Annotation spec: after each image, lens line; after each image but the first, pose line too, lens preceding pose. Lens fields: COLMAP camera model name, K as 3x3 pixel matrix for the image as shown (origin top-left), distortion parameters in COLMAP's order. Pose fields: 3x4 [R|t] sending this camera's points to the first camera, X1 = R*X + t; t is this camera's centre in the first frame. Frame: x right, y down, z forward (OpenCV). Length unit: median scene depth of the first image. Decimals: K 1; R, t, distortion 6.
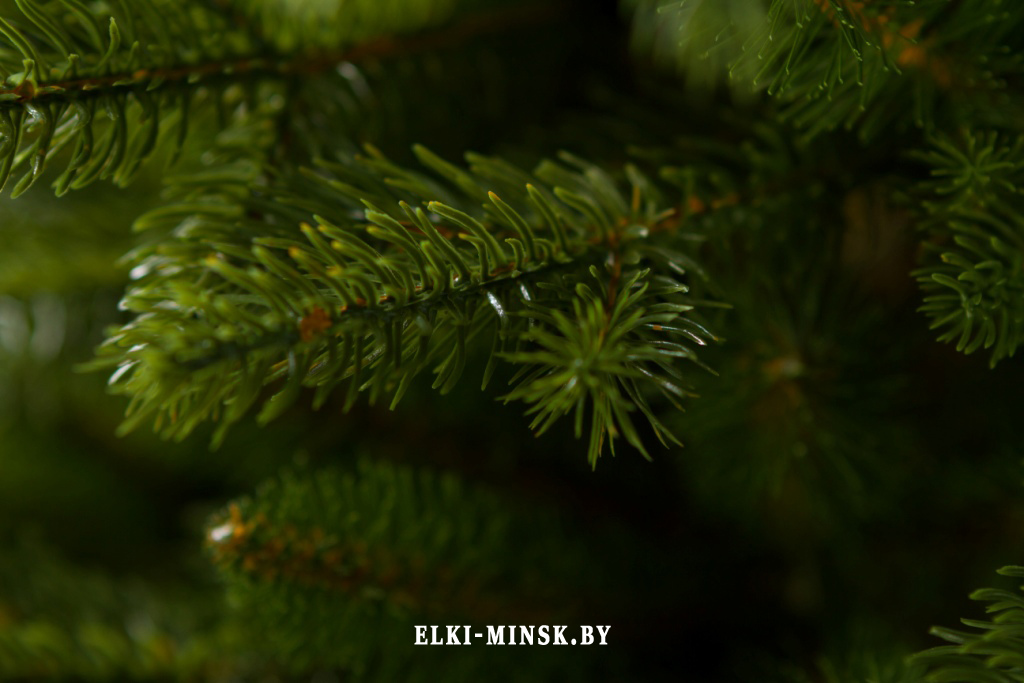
lens RADIAL K [[2705.3, 0, 510.3], [0, 2705.3, 341.6], [0, 0, 1]] dist [0.044545, 0.000000]
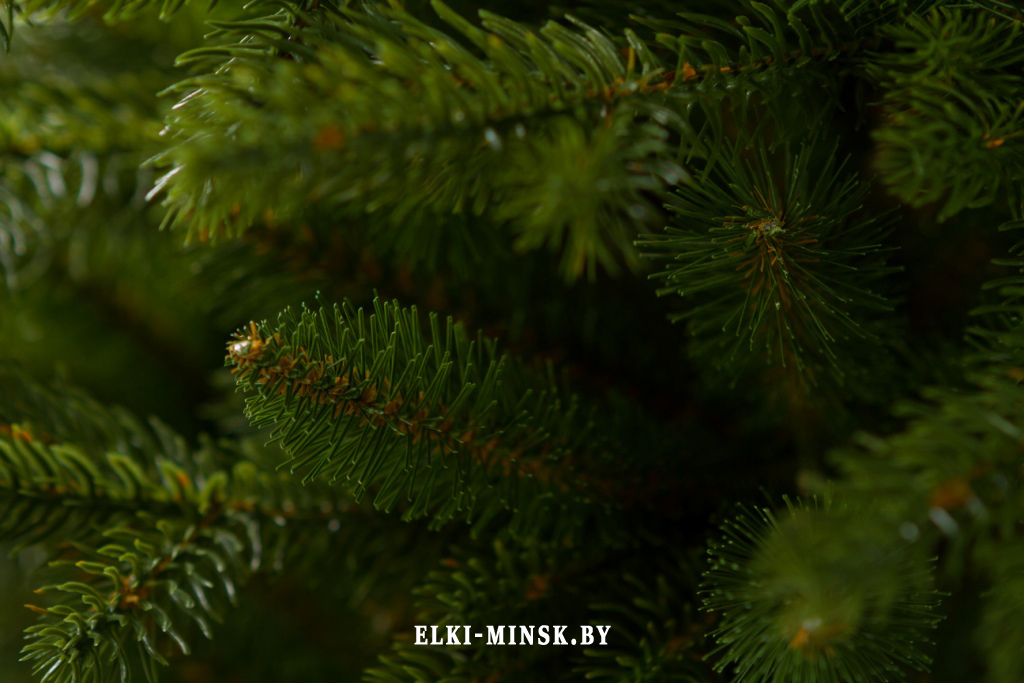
lens RADIAL K [[3193.4, 0, 513.6], [0, 3193.4, 341.3], [0, 0, 1]] dist [0.114100, 0.000000]
pose [[0.998294, 0.048725, -0.032183, 0.046745], [-0.048920, 0.998789, -0.005295, 0.071749], [0.031886, 0.006861, 0.999468, -0.300926]]
